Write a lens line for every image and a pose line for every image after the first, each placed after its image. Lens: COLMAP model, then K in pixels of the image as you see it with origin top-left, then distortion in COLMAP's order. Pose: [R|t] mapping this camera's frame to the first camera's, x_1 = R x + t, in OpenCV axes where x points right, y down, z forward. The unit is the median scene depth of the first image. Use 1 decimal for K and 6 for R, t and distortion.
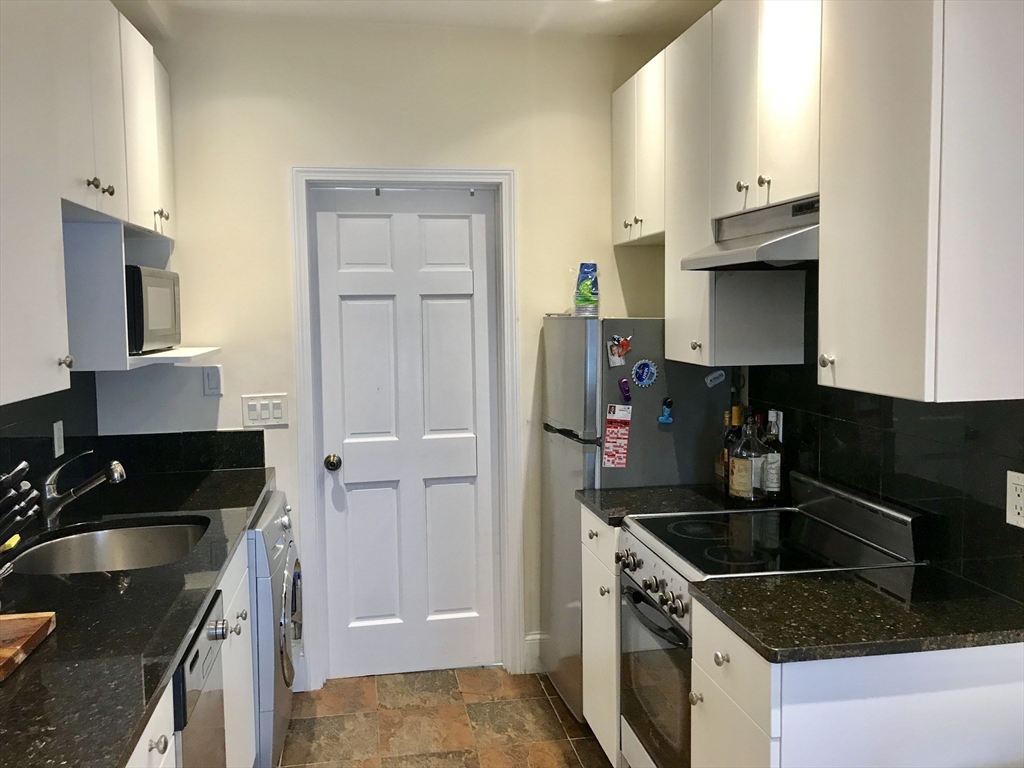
lens RADIAL K [[810.4, 0, 505.2], [0, 810.4, 368.4], [0, 0, 1]] dist [0.078096, -0.187109]
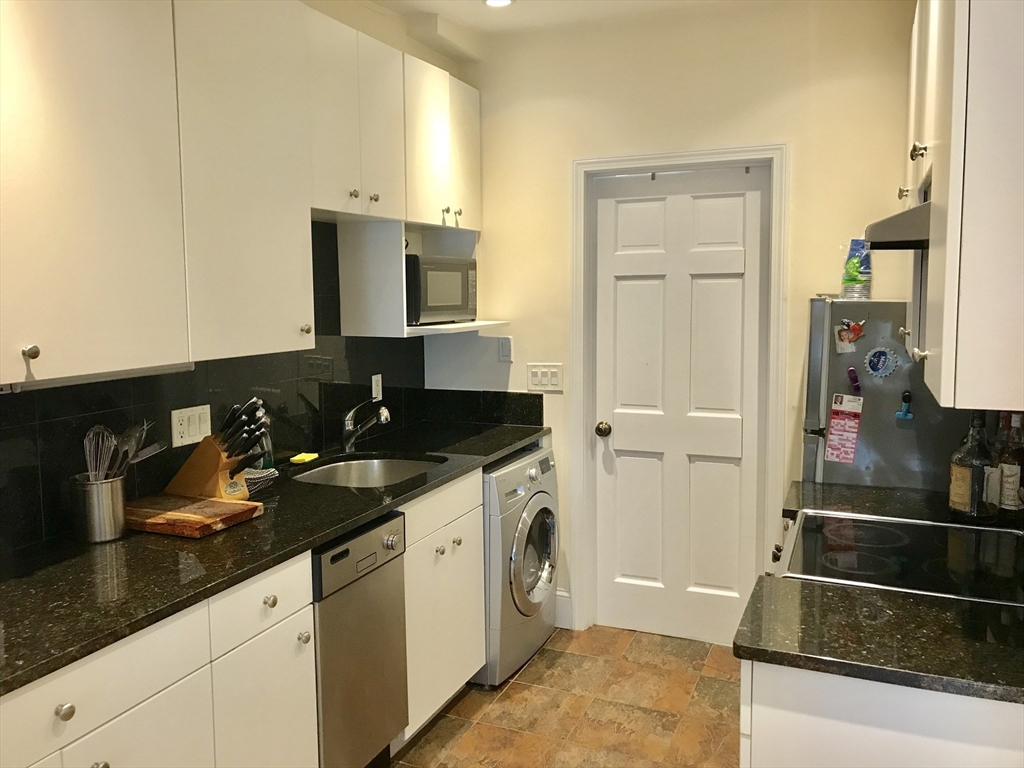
lens RADIAL K [[810.4, 0, 505.2], [0, 810.4, 368.4], [0, 0, 1]] dist [0.078096, -0.187109]
pose [[0.842705, 0.058000, -0.535242, 0.270025], [-0.041032, 0.998208, 0.043564, -0.008445], [0.536810, -0.014750, 0.843574, 0.010179]]
